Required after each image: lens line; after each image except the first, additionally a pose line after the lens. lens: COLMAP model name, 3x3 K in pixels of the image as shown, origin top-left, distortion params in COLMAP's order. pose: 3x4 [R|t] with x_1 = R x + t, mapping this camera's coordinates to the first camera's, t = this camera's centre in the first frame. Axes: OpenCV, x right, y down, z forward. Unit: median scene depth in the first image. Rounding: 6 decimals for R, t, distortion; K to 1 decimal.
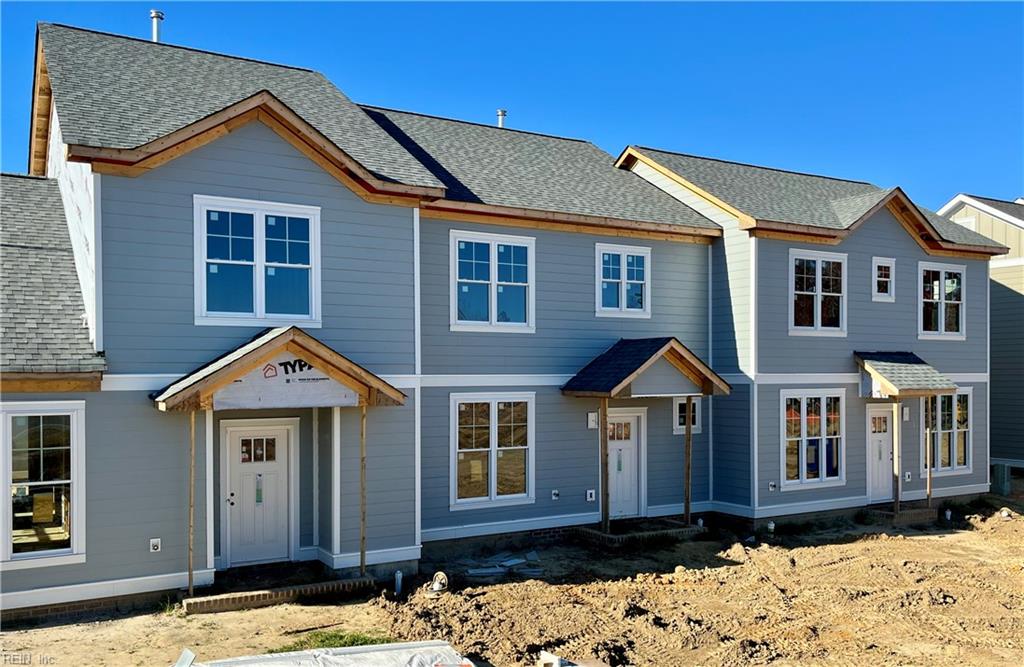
lens RADIAL K [[859.9, 0, 522.6], [0, 859.9, 371.3], [0, 0, 1]] dist [0.021763, 0.011674]
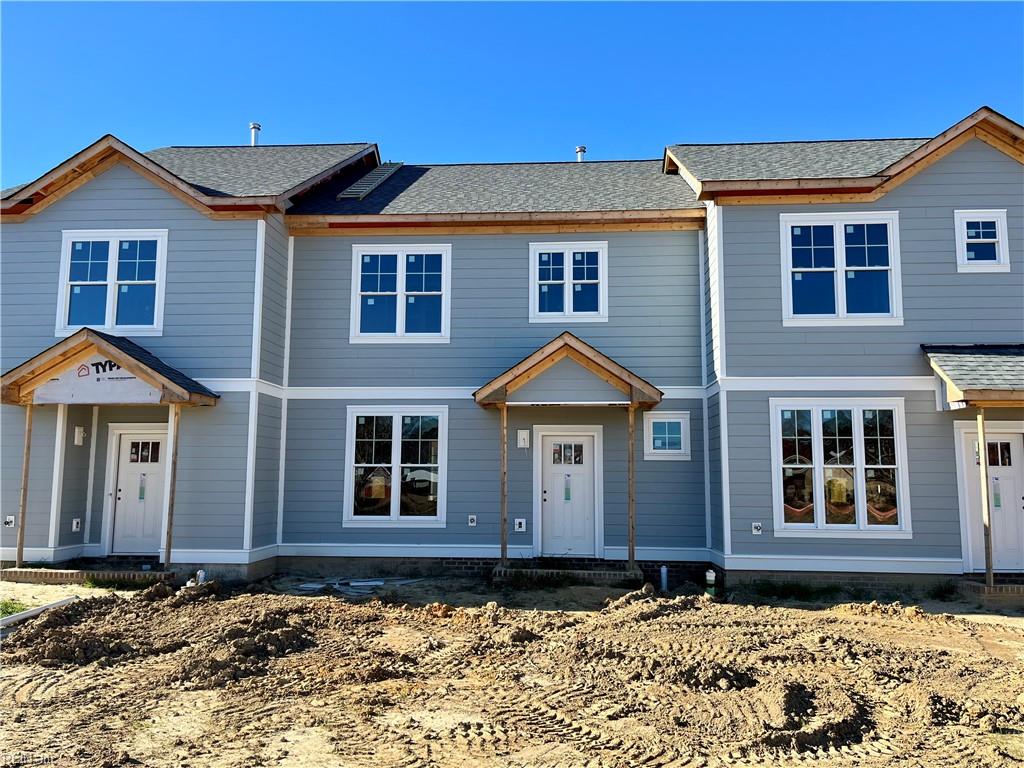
lens RADIAL K [[765.8, 0, 511.5], [0, 765.8, 375.4], [0, 0, 1]] dist [0.025104, -0.006807]
pose [[0.827528, -0.064948, -0.557655, 0.538395], [-0.004834, 0.992425, -0.122756, 0.093429], [0.561404, 0.104280, 0.820945, 0.360700]]
